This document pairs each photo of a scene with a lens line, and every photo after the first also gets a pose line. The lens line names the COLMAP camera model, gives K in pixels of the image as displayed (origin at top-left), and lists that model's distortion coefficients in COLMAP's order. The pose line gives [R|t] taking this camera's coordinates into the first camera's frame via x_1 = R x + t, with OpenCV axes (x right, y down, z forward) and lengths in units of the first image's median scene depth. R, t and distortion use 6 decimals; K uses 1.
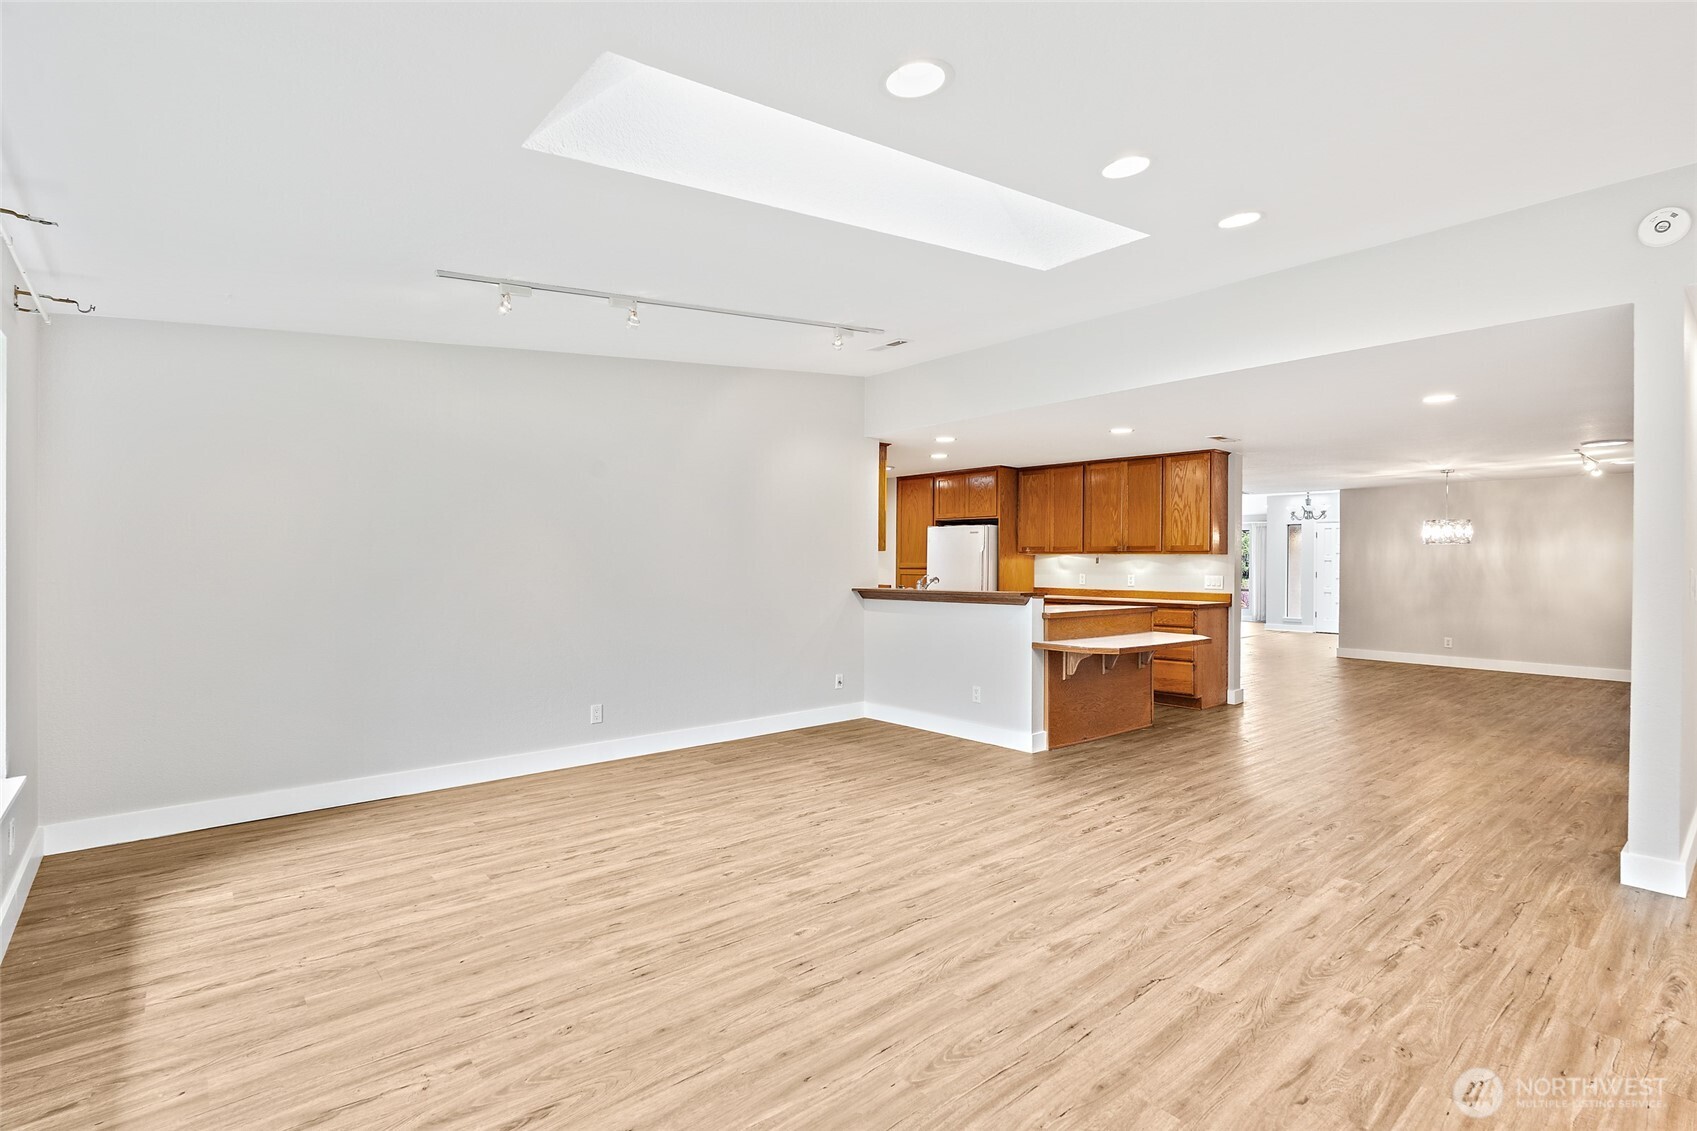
lens RADIAL K [[803.9, 0, 850.5], [0, 803.9, 554.9], [0, 0, 1]] dist [-0.000890, -0.000374]
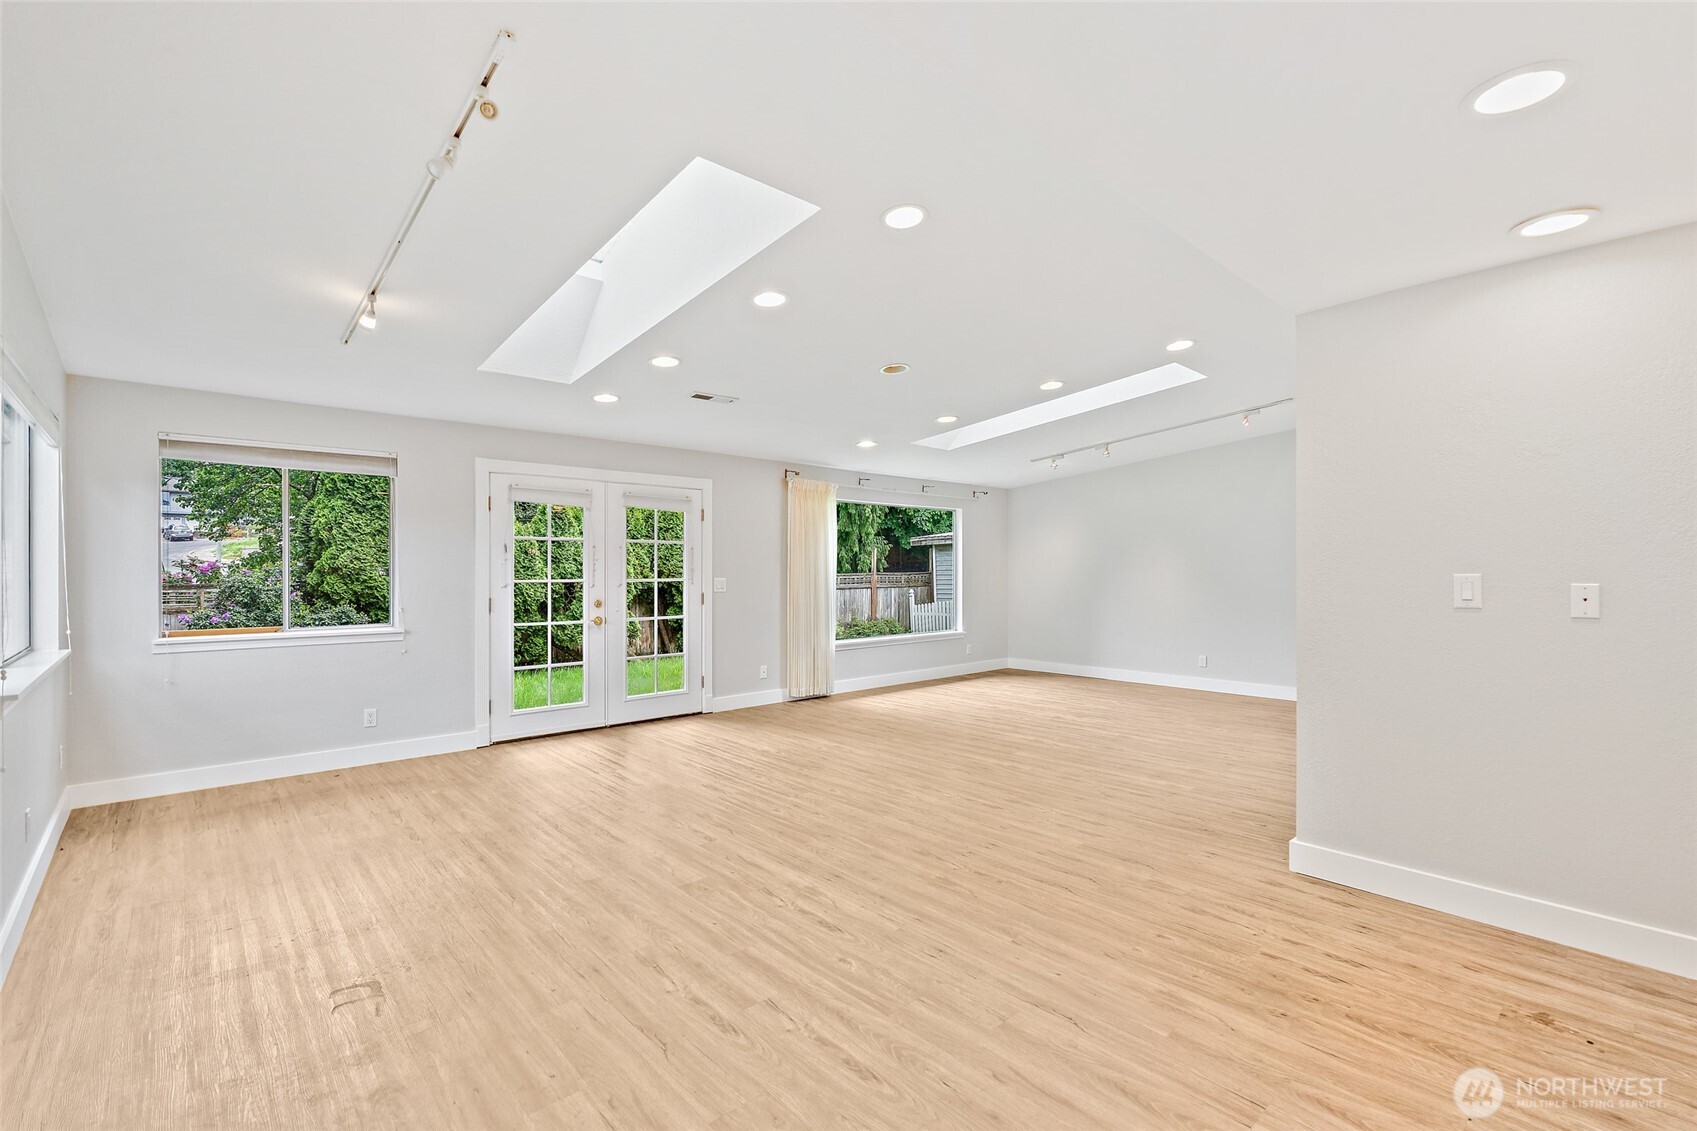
lens RADIAL K [[742.6, 0, 848.5], [0, 742.6, 565.5], [0, 0, 1]] dist [0.000266, 0.000009]
pose [[0.027118, -0.011510, -0.999566, 0.979430], [0.011657, 0.999869, -0.011198, 0.004758], [0.999564, -0.011348, 0.027249, 0.173994]]
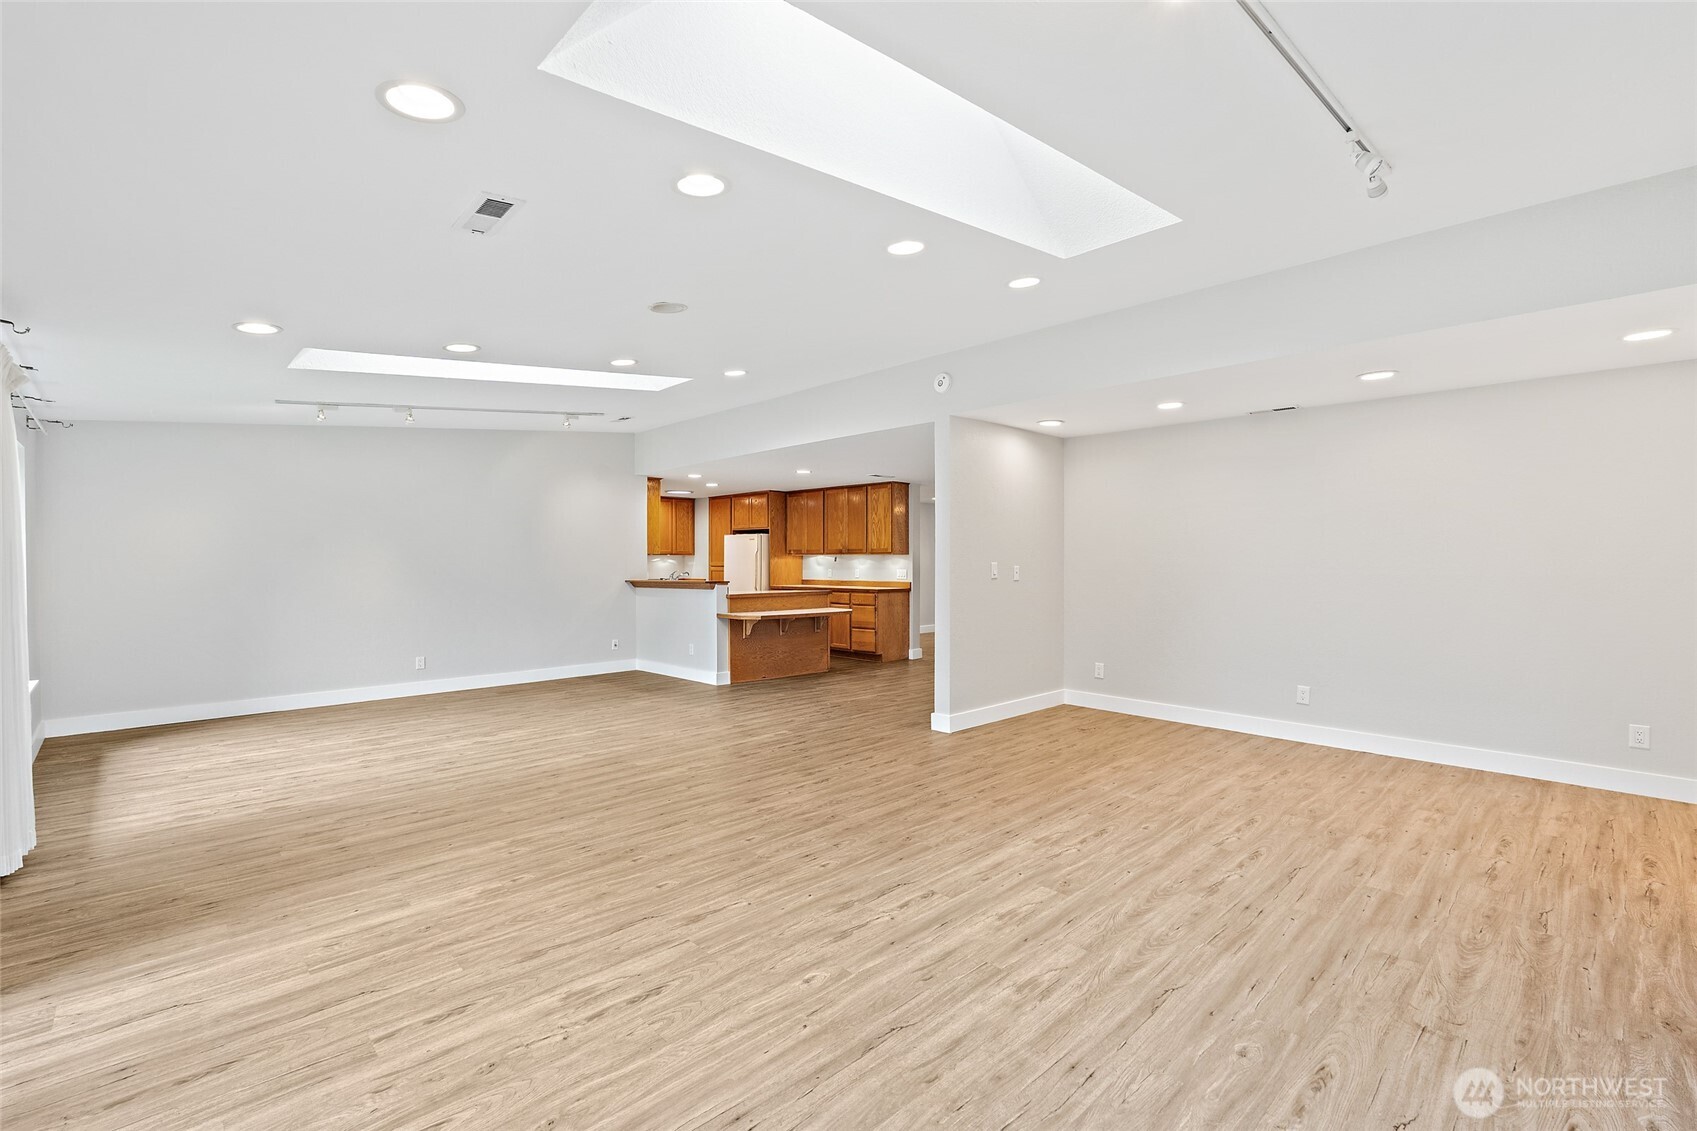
lens RADIAL K [[747.8, 0, 853.0], [0, 747.8, 564.6], [0, 0, 1]] dist [-0.004265, 0.000110]
pose [[0.998088, -0.007765, 0.061316, 0.334459], [0.006920, 0.999878, 0.013982, -0.002436], [-0.061418, -0.013530, 0.998020, -0.369465]]
